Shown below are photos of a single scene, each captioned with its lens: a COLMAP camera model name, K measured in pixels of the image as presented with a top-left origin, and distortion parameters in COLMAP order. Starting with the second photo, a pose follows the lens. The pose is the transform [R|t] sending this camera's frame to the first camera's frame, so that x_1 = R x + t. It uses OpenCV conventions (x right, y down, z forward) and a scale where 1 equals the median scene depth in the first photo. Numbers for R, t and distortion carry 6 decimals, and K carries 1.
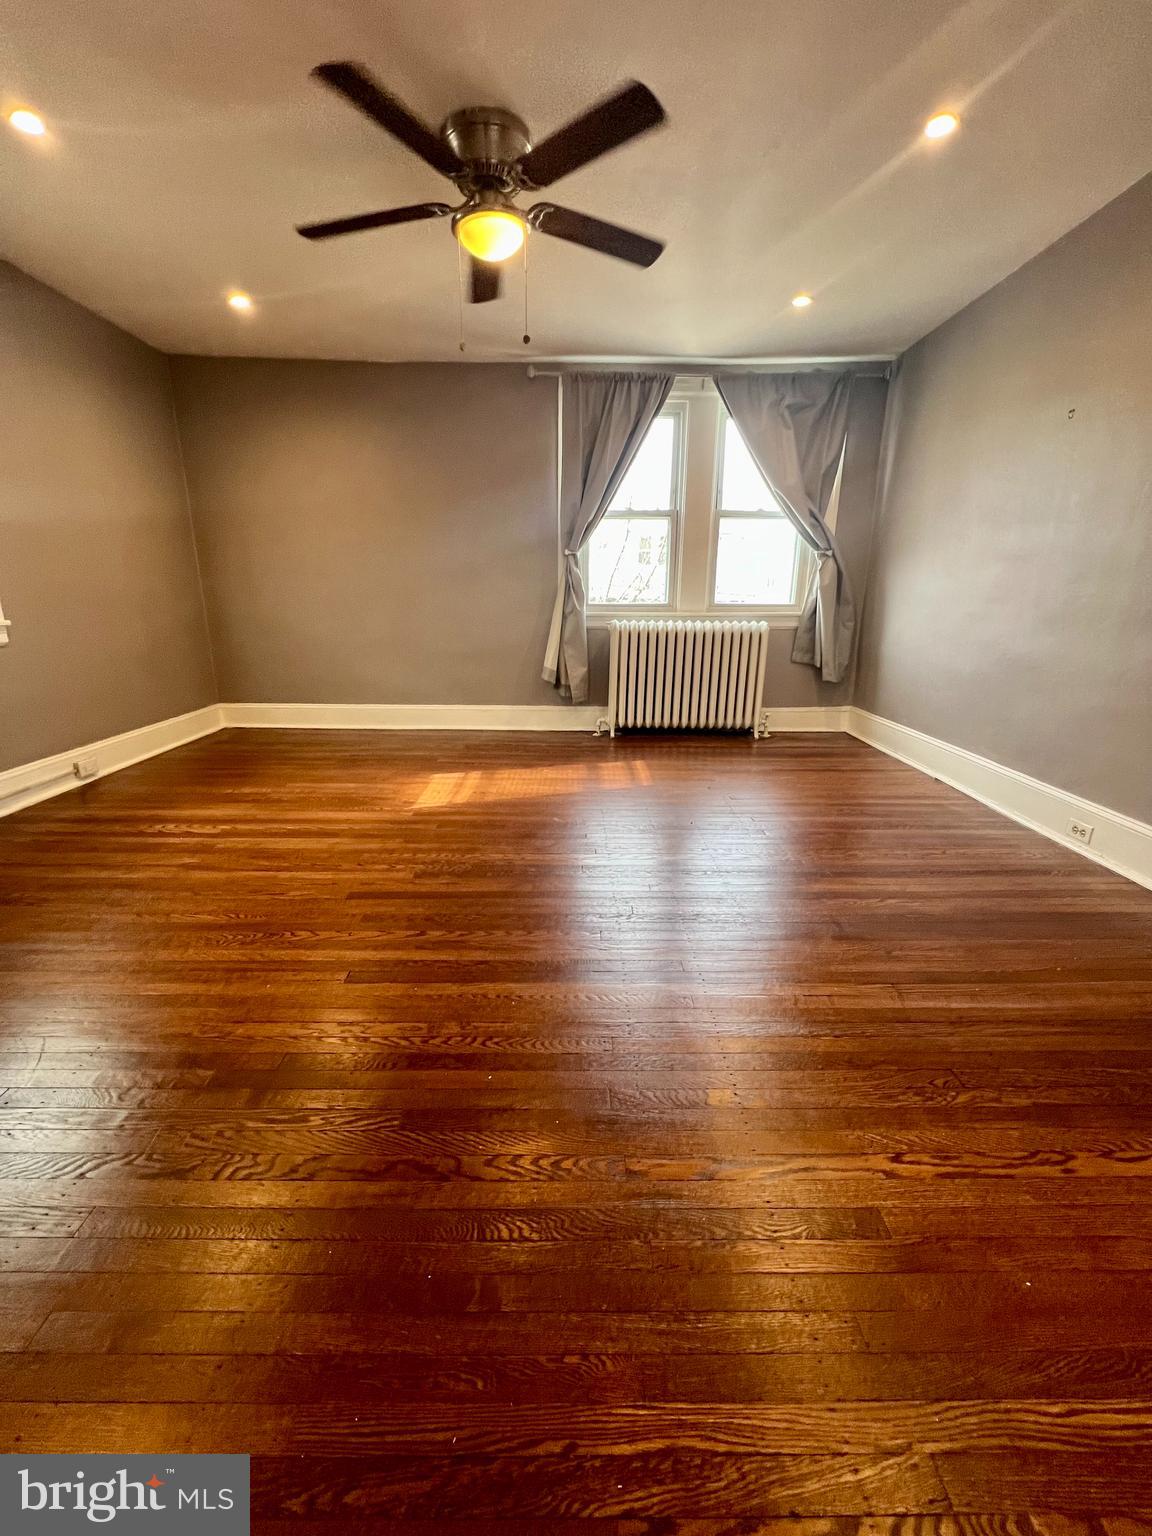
lens RADIAL K [[616.5, 0, 570.3], [0, 616.5, 766.4], [0, 0, 1]] dist [-0.002153, 0.000531]
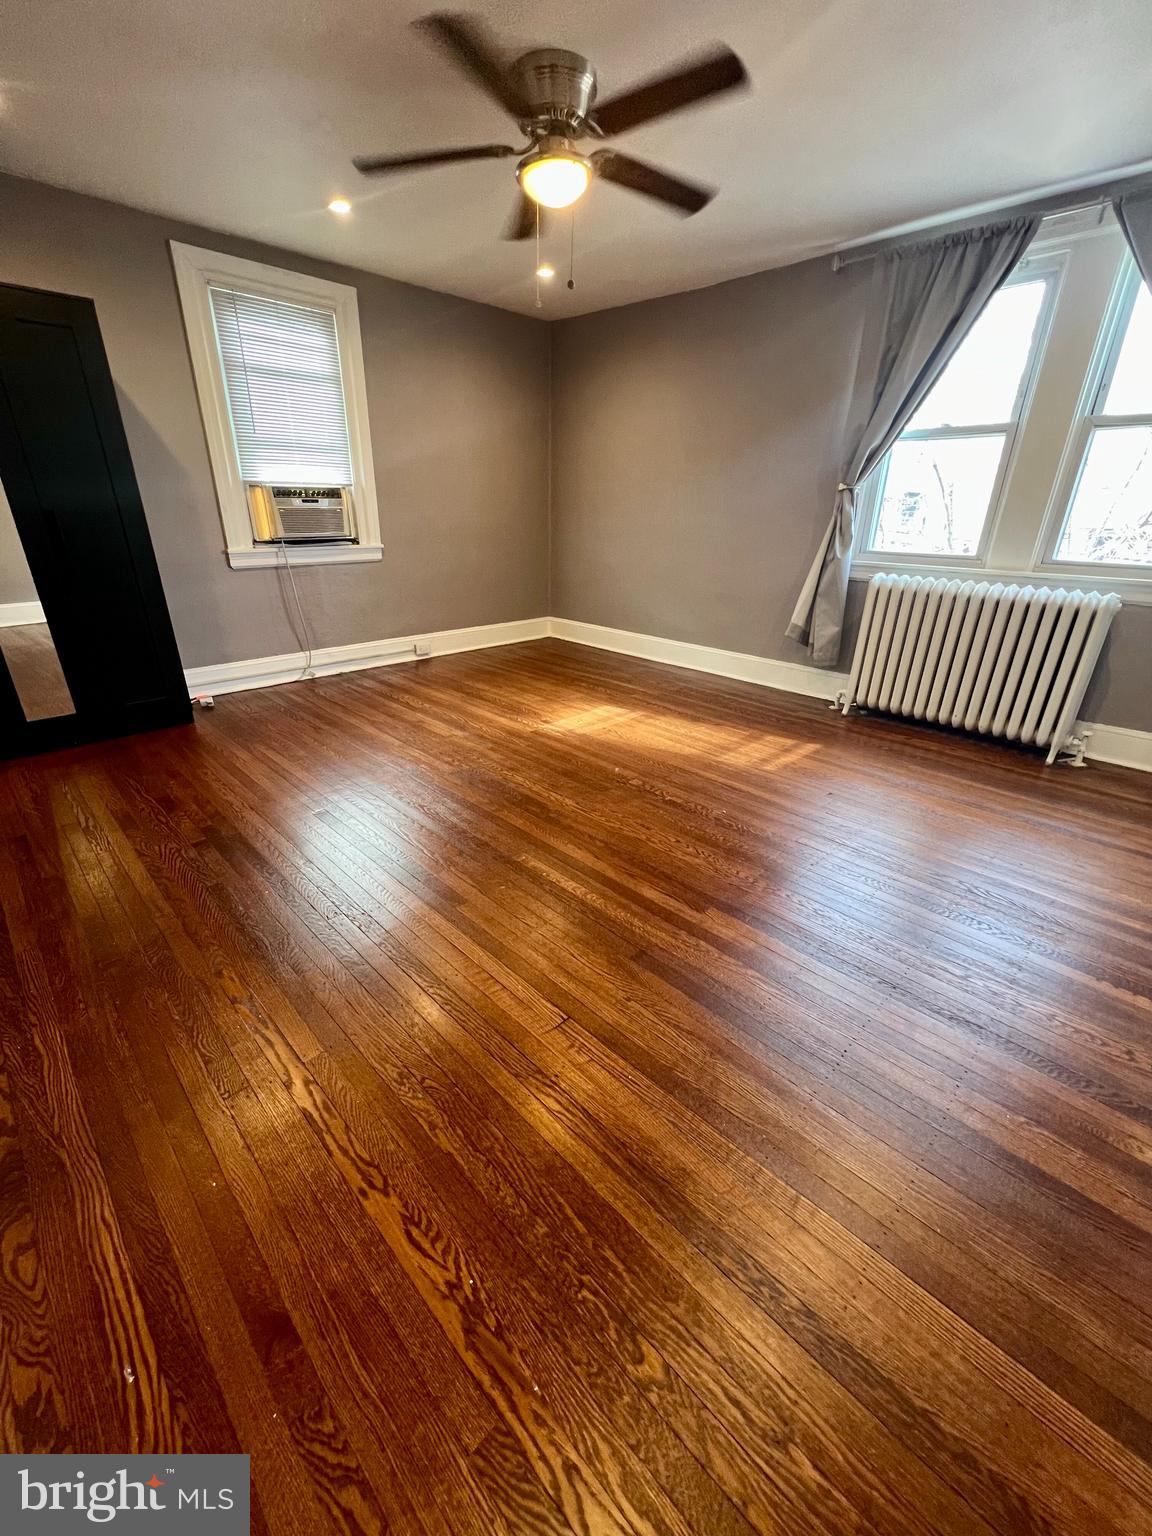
lens RADIAL K [[616.5, 0, 572.3], [0, 616.5, 765.4], [0, 0, 1]] dist [-0.002153, 0.000531]
pose [[0.700464, 0.281890, -0.655658, 0.634930], [-0.205946, 0.959447, 0.192480, -0.109719], [0.683327, 0.000205, 0.730112, 0.215403]]
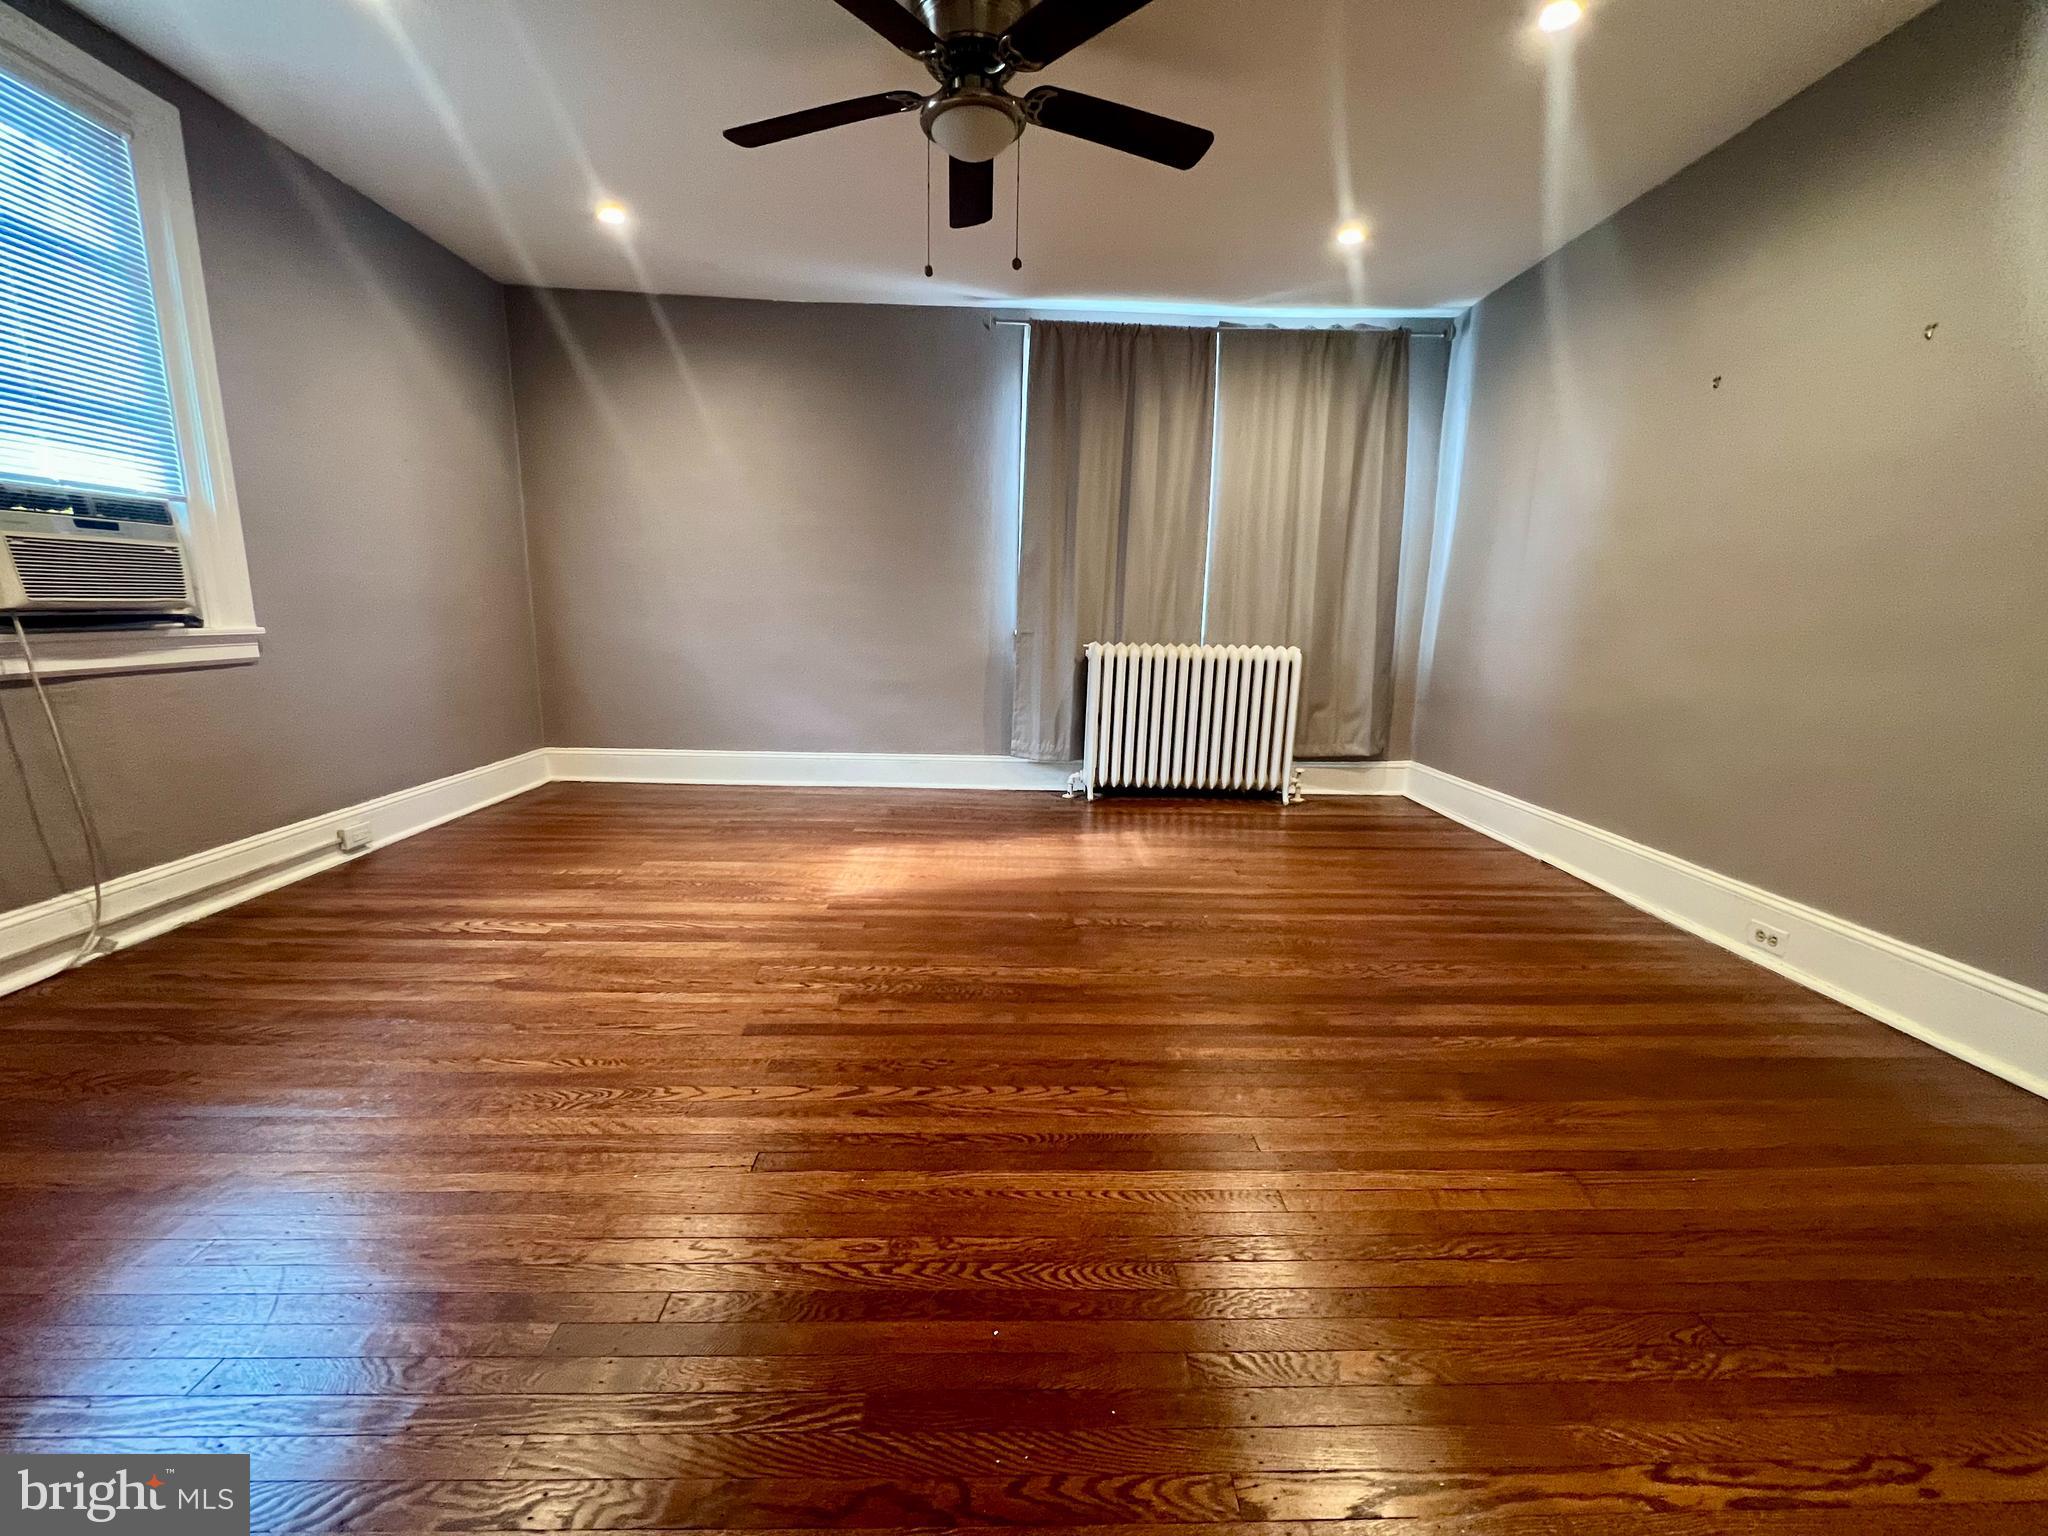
lens RADIAL K [[822.0, 0, 1021.8], [0, 822.0, 766.4], [0, 0, 1]] dist [-0.002153, 0.000531]
pose [[0.999530, 0.011046, 0.028581, -0.068229], [-0.008564, 0.996297, -0.085548, -0.004609], [-0.029420, 0.085263, 0.995924, 0.050353]]
